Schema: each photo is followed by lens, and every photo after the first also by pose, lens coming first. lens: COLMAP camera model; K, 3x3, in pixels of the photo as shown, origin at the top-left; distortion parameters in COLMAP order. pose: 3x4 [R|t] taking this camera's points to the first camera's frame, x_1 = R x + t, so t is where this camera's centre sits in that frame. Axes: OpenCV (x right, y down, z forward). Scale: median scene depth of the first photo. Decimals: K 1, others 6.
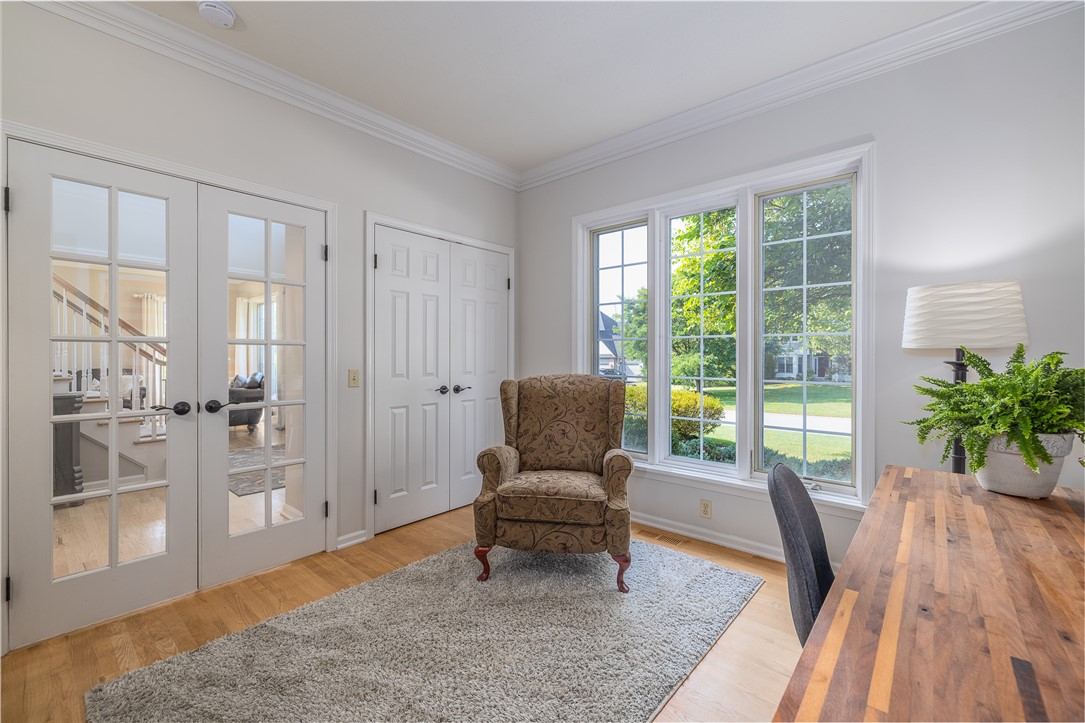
lens RADIAL K [[452.8, 0, 543.4], [0, 452.8, 356.2], [0, 0, 1]] dist [0.001111, -0.000140]
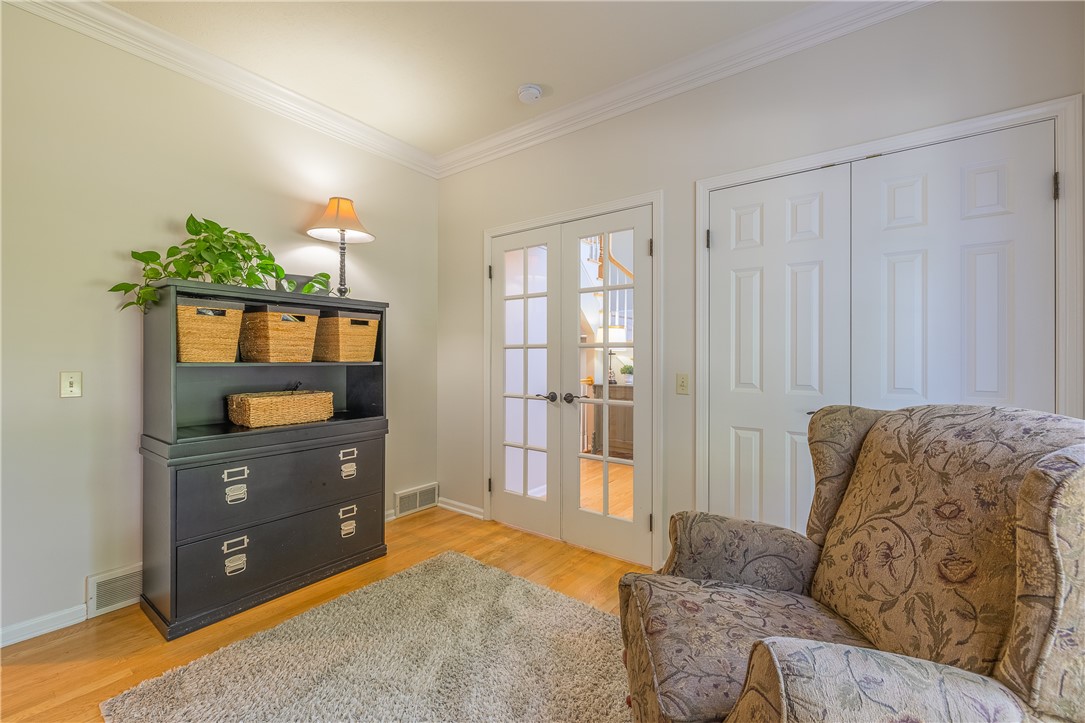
lens RADIAL K [[452.8, 0, 543.4], [0, 452.8, 356.2], [0, 0, 1]] dist [0.001111, -0.000140]
pose [[0.072709, -0.007375, -0.997326, 0.501453], [-0.007501, 0.999940, -0.007942, 0.006417], [0.997325, 0.008059, 0.072650, 0.824937]]
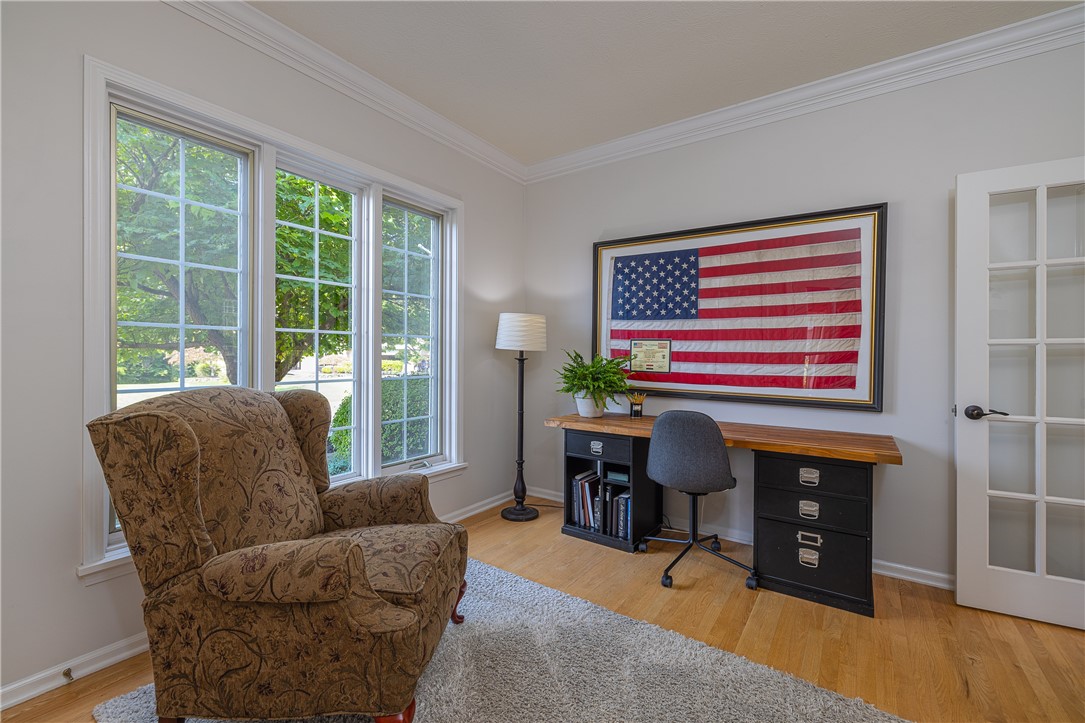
lens RADIAL K [[452.8, 0, 543.4], [0, 452.8, 356.2], [0, 0, 1]] dist [0.001111, -0.000140]
pose [[-0.110865, -0.000554, 0.993835, -0.680156], [0.002550, 0.999996, 0.000842, 0.003472], [-0.993832, 0.002627, -0.110863, 0.894330]]
